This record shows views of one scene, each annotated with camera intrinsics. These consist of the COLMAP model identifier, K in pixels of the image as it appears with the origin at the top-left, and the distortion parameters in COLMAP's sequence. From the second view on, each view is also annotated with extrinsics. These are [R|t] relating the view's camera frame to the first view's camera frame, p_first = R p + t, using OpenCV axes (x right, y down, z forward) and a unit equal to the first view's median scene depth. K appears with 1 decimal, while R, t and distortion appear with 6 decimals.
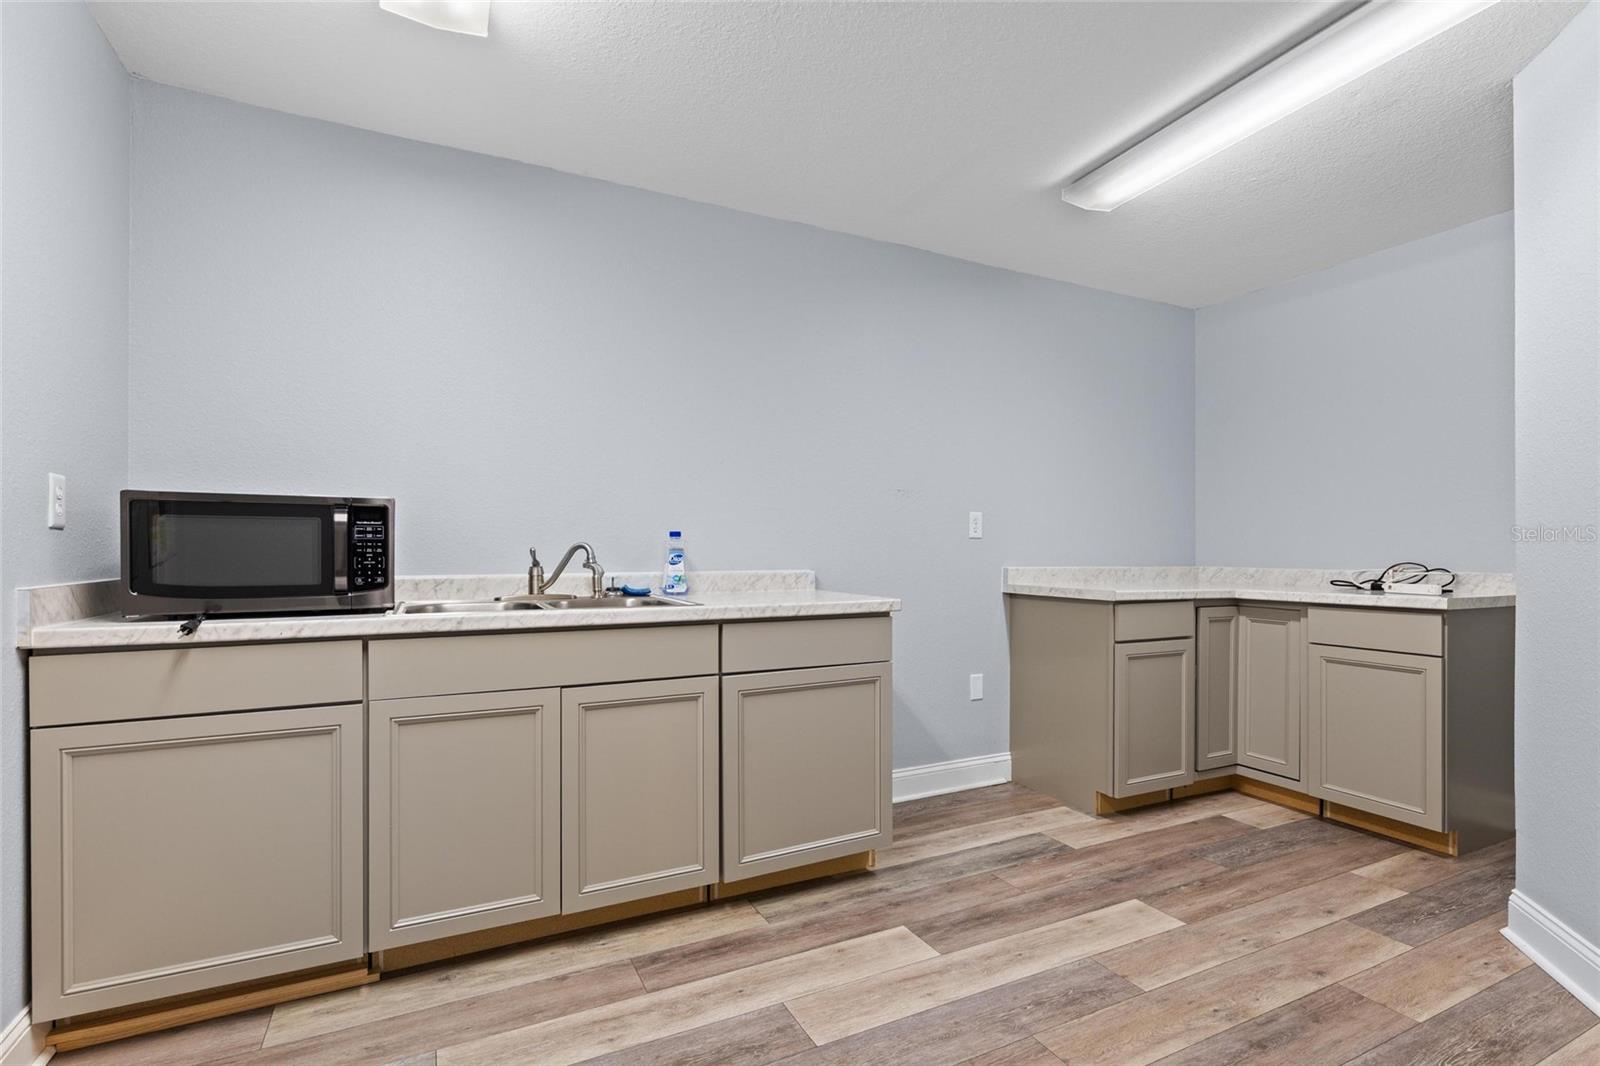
lens RADIAL K [[712.4, 0, 799.4], [0, 712.4, 558.8], [0, 0, 1]] dist [-0.000068, -0.000038]
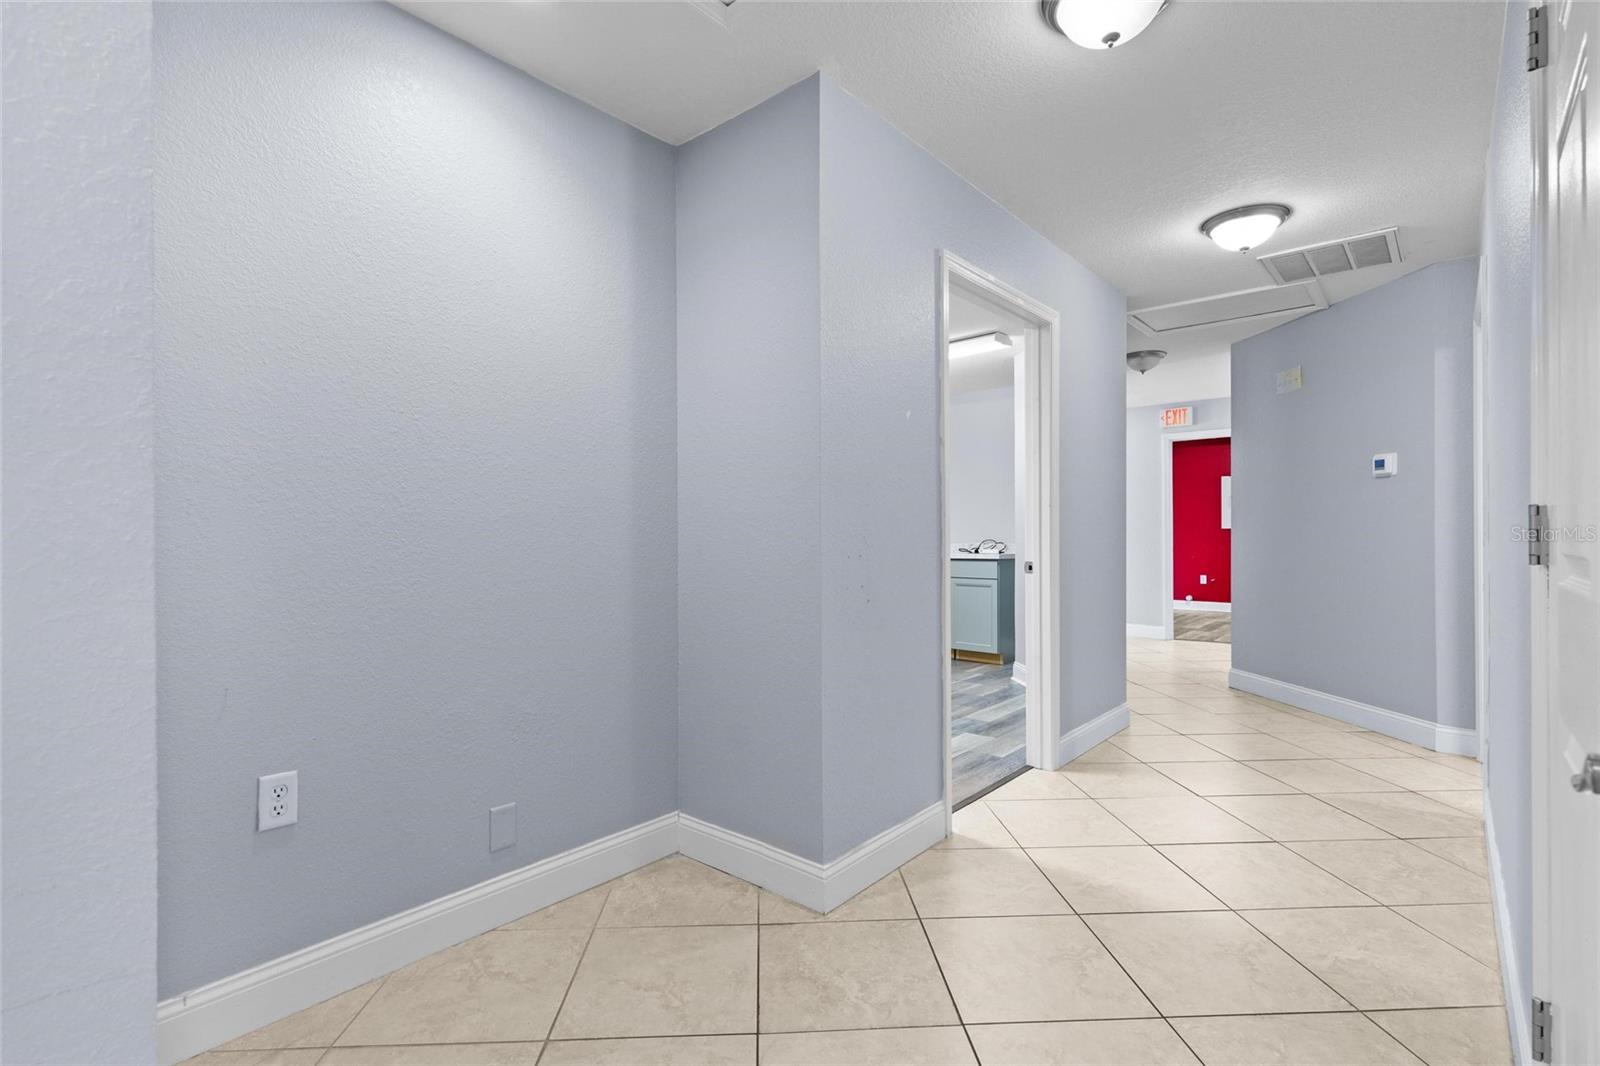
lens RADIAL K [[745.9, 0, 800.0], [0, 745.9, 533.0], [0, 0, 1]] dist [0.000048, -0.000012]
pose [[0.913332, -0.000986, 0.407214, -0.673277], [0.002051, 0.999996, -0.002180, -0.010775], [-0.407210, 0.002826, 0.913330, -0.954569]]
